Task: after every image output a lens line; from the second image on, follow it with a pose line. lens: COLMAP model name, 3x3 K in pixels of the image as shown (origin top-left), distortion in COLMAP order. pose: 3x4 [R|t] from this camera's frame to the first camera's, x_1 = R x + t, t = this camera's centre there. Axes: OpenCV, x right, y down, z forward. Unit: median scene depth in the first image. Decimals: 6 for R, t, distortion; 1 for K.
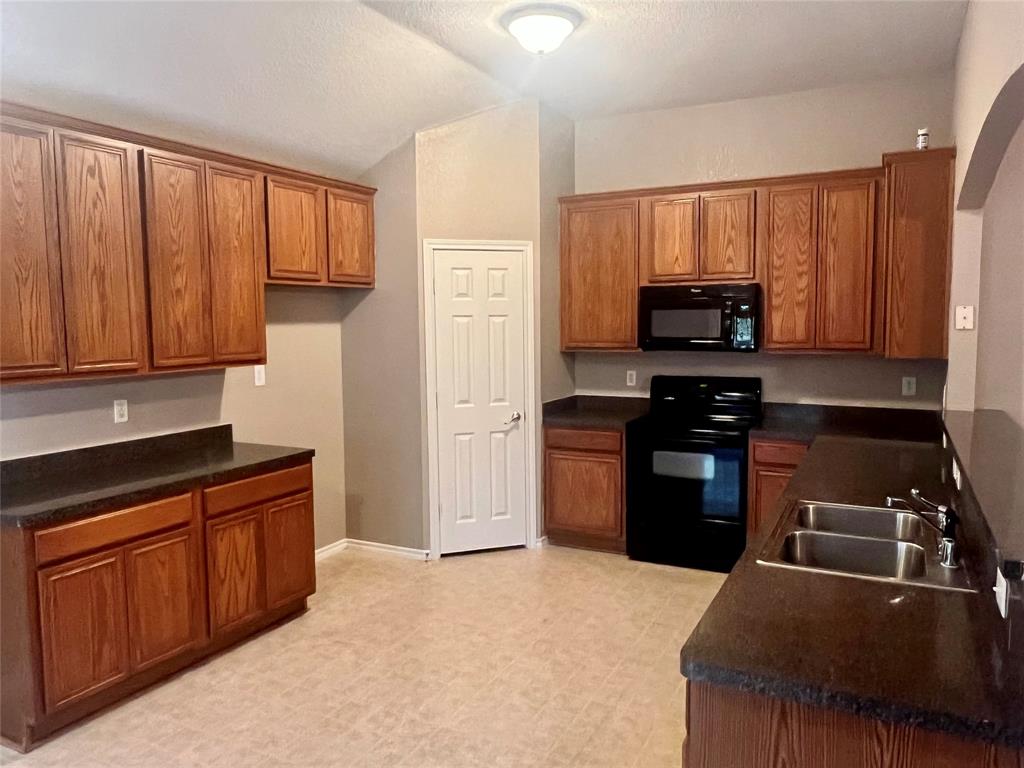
lens RADIAL K [[744.7, 0, 489.1], [0, 744.7, 387.0], [0, 0, 1]] dist [-0.003842, 0.001248]
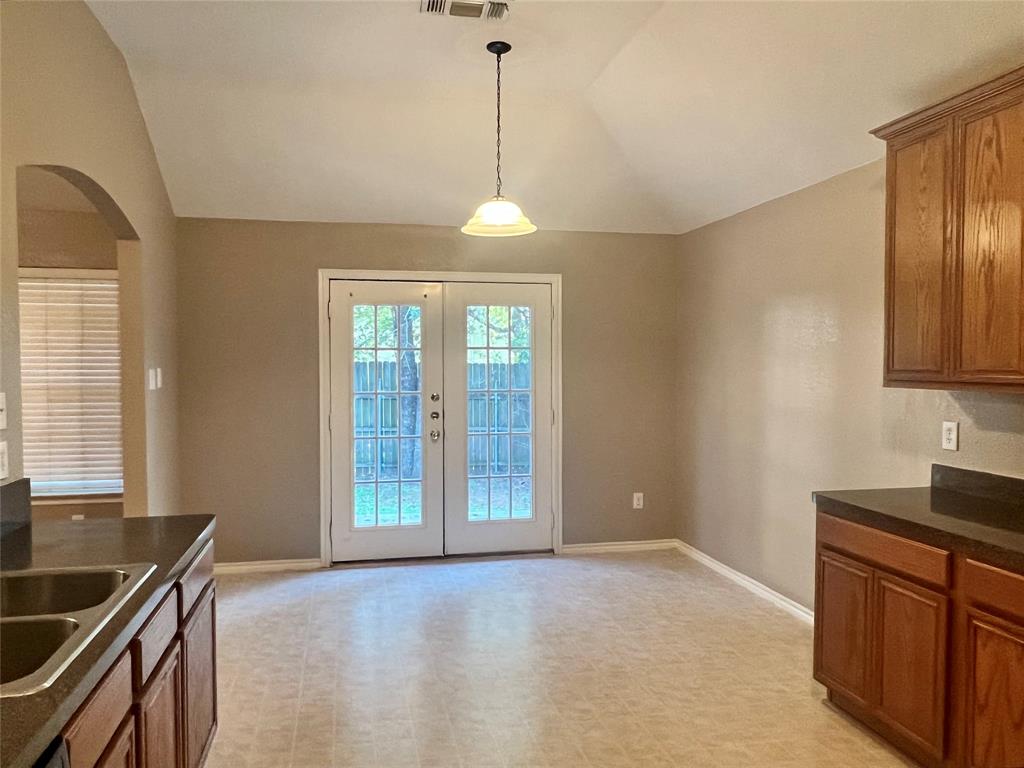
lens RADIAL K [[744.7, 0, 489.1], [0, 744.7, 387.0], [0, 0, 1]] dist [-0.003842, 0.001248]
pose [[-0.771689, 0.030912, -0.635249, 0.421752], [-0.048882, 0.992981, 0.107700, -0.078841], [0.634119, 0.114163, -0.764761, 1.285809]]
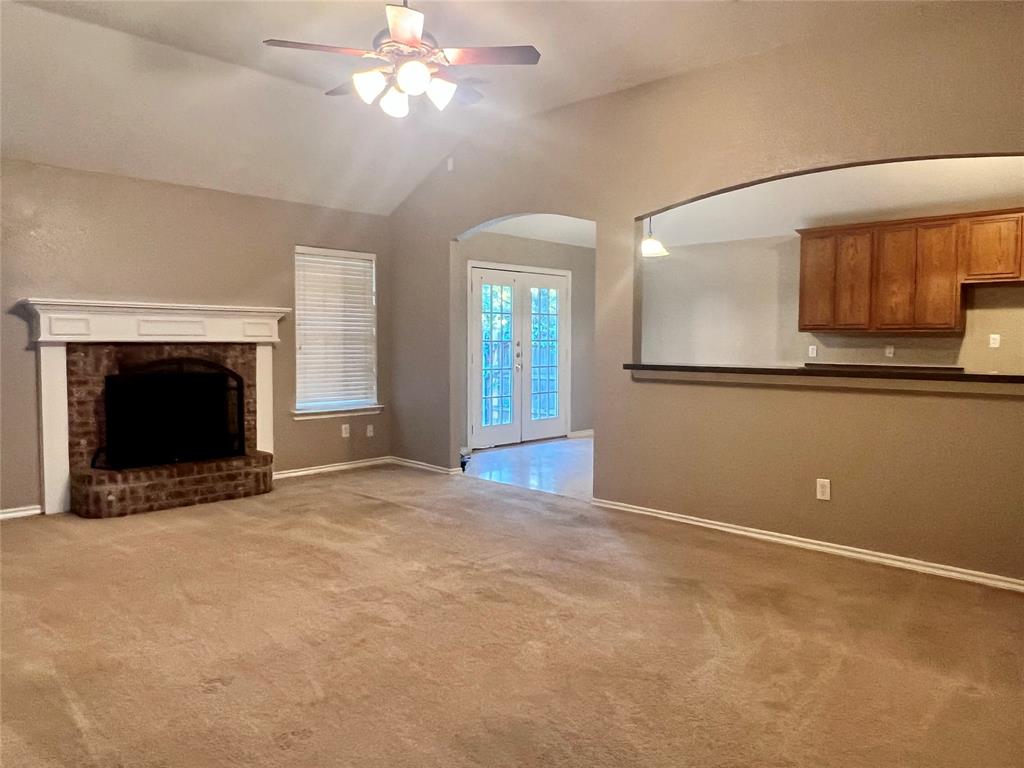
lens RADIAL K [[744.7, 0, 489.1], [0, 744.7, 387.0], [0, 0, 1]] dist [-0.003842, 0.001248]
pose [[-0.289062, 0.069345, -0.954796, 2.085632], [-0.088410, 0.991177, 0.098753, 0.029269], [0.953219, 0.112959, -0.280381, 0.596987]]
